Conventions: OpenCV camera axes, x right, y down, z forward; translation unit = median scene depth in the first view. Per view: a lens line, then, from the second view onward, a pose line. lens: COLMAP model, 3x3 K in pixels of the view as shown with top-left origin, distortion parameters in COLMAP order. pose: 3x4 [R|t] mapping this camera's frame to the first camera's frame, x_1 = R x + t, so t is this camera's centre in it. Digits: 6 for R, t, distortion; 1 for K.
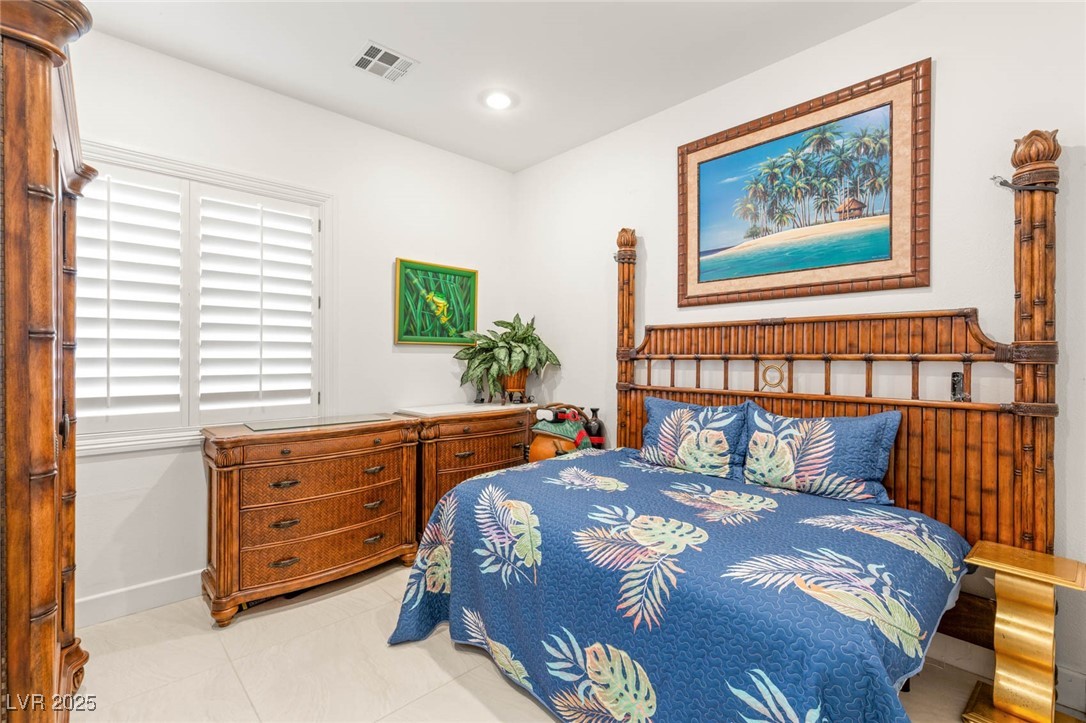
lens RADIAL K [[488.9, 0, 536.2], [0, 488.9, 359.0], [0, 0, 1]] dist [0.003431, -0.000217]
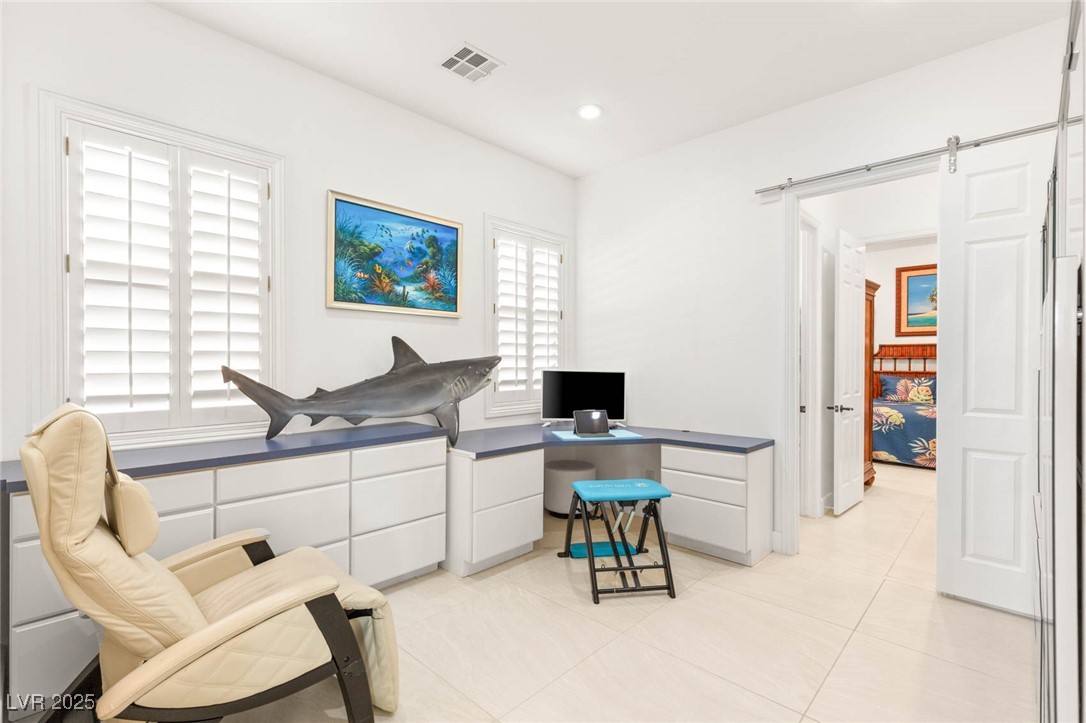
lens RADIAL K [[488.9, 0, 548.0], [0, 488.9, 360.4], [0, 0, 1]] dist [0.003431, -0.000217]
pose [[0.998497, 0.003864, 0.054677, -2.012111], [-0.004230, 0.999969, 0.006578, -0.000644], [-0.054650, -0.006799, 0.998482, -1.676014]]
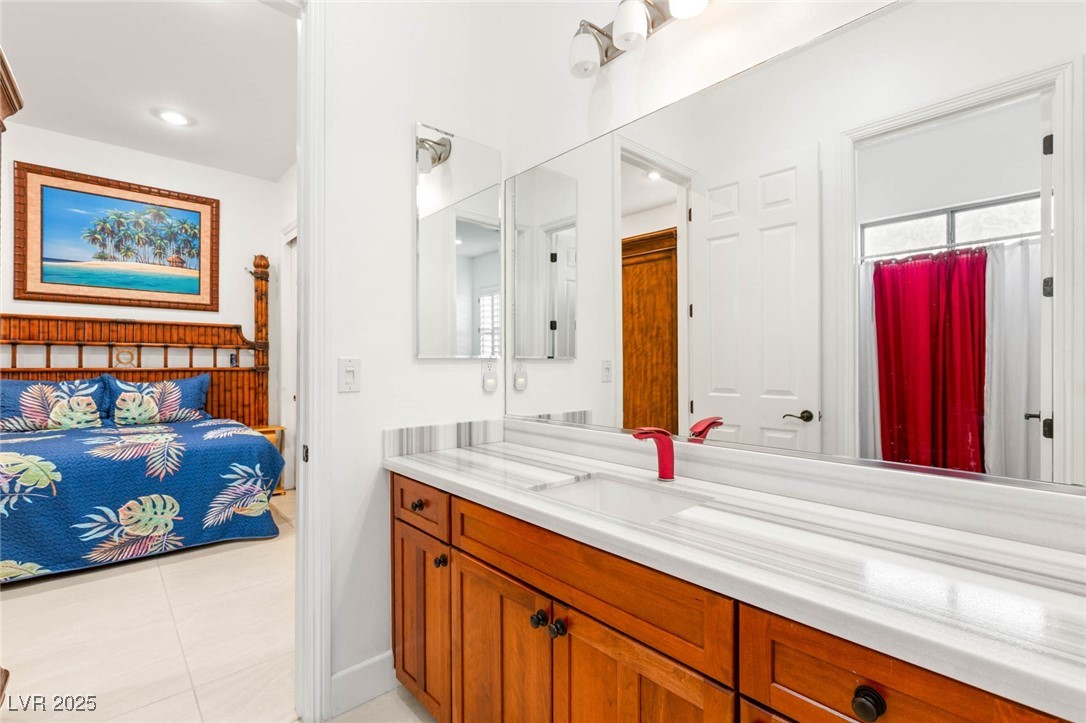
lens RADIAL K [[488.9, 0, 540.7], [0, 488.9, 360.0], [0, 0, 1]] dist [0.003431, -0.000217]
pose [[0.025392, 0.004204, 0.999669, -1.123995], [-0.001684, 0.999990, -0.004162, 0.054165], [-0.999676, -0.001578, 0.025399, -0.365373]]
